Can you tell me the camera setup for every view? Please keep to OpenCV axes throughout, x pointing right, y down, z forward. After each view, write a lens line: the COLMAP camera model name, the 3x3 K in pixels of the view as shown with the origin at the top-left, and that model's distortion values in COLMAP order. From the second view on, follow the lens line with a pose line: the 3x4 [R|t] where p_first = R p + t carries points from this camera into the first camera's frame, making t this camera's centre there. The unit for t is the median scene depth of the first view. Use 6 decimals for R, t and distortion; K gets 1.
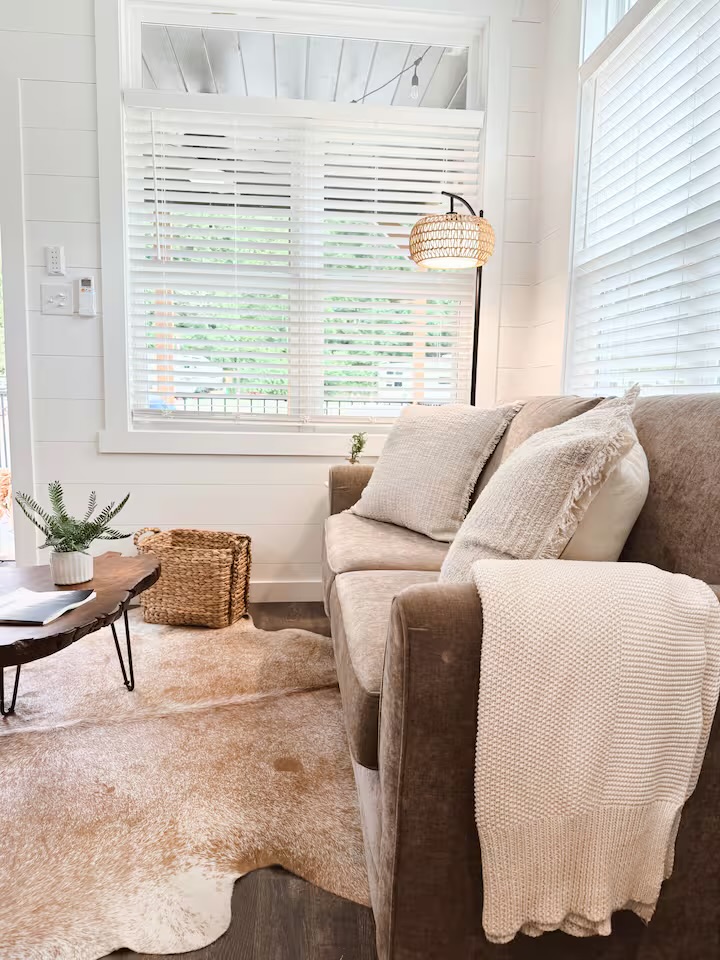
lens RADIAL K [[684.9, 0, 360.0], [0, 684.9, 480.0], [0, 0, 1]] dist [0.109832, -0.155722]
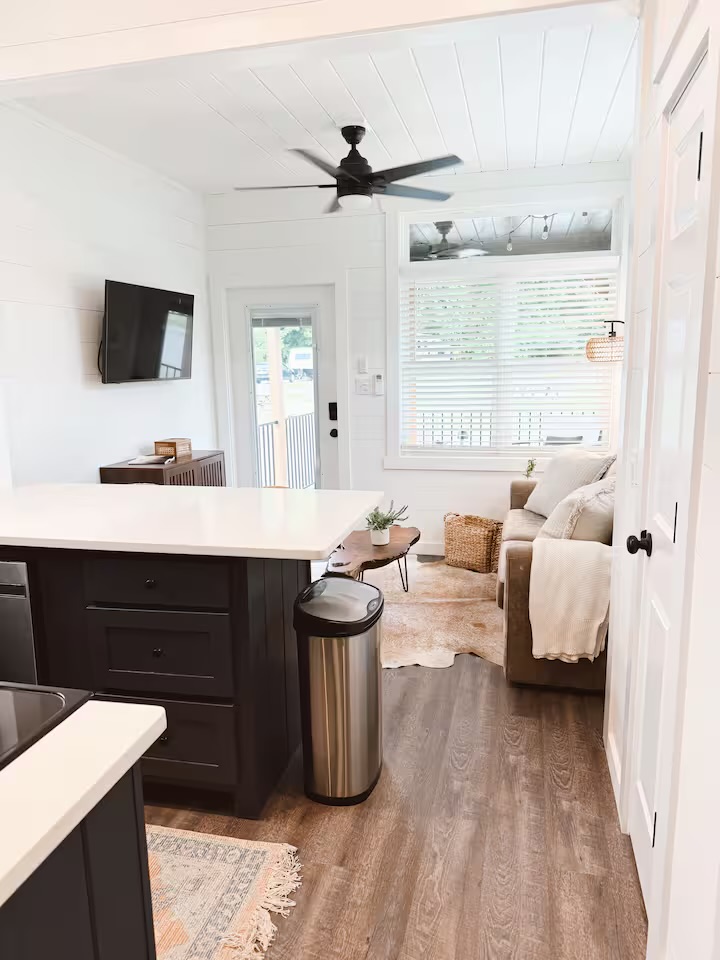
lens RADIAL K [[684.9, 0, 360.0], [0, 684.9, 480.0], [0, 0, 1]] dist [0.109832, -0.155722]
pose [[0.947745, 0.021277, -0.318319, 0.212085], [-0.006213, 0.998815, 0.048264, -0.149331], [0.318969, -0.043764, 0.946754, -1.114886]]
